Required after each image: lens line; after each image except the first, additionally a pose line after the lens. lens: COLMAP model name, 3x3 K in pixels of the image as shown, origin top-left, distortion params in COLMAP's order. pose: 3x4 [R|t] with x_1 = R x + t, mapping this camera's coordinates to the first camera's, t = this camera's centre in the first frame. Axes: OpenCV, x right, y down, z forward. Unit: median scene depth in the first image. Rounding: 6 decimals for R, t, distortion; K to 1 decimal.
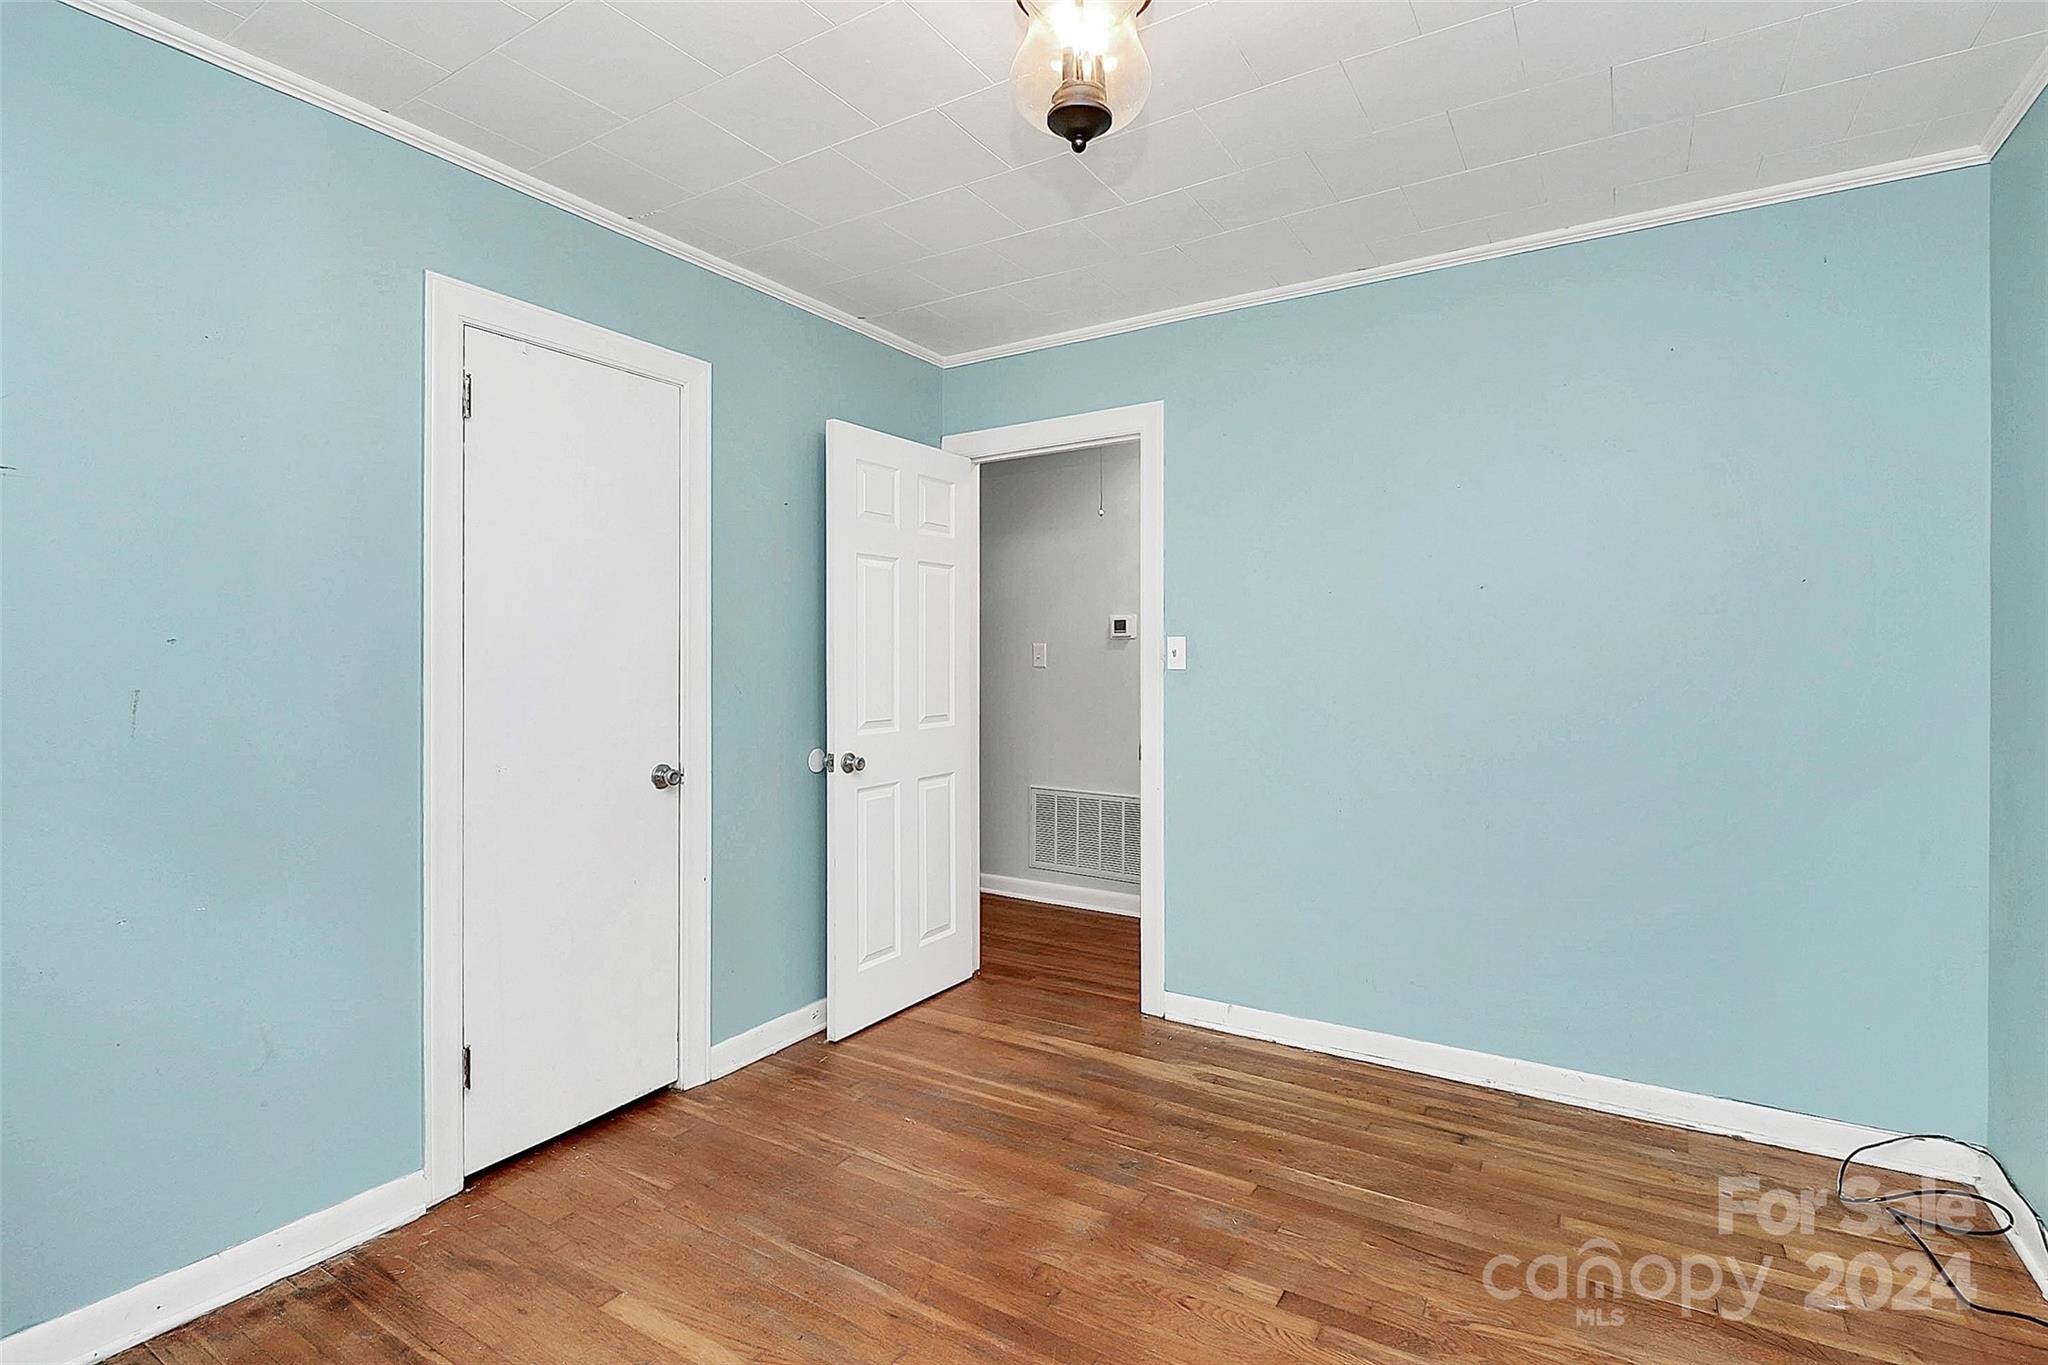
lens RADIAL K [[976.2, 0, 1020.6], [0, 976.2, 646.3], [0, 0, 1]] dist [0.001522, -0.011684]
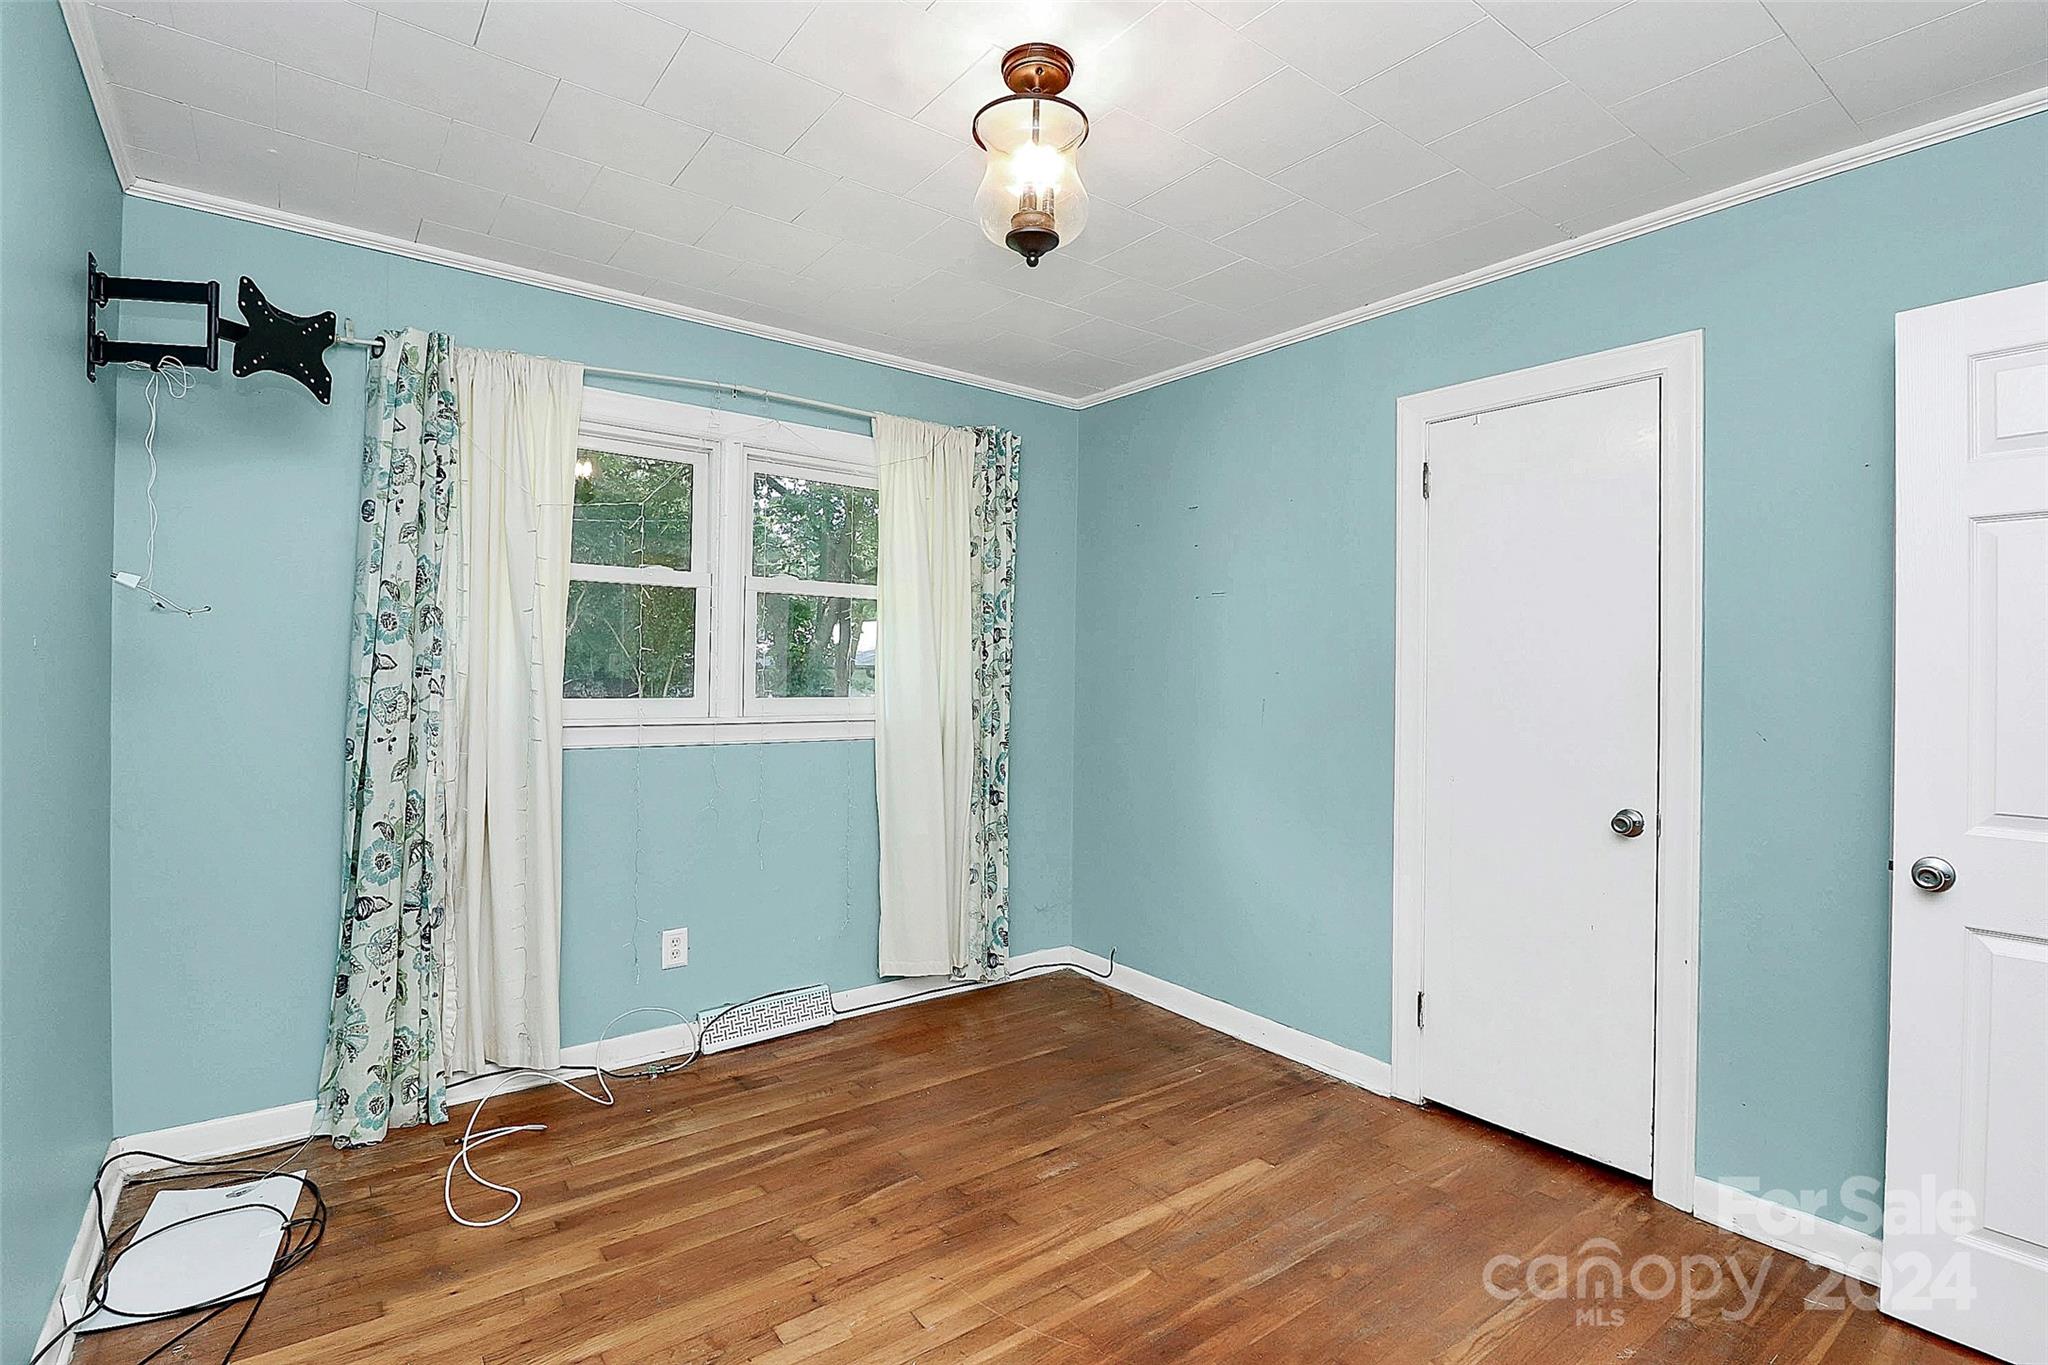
lens RADIAL K [[966.0, 0, 1030.1], [0, 966.0, 648.3], [0, 0, 1]] dist [-0.000885, -0.013528]
pose [[-0.350262, -0.026673, -0.936272, 0.796057], [-0.000907, 0.999604, -0.028138, -0.001731], [0.936651, -0.009007, -0.350147, 0.963873]]
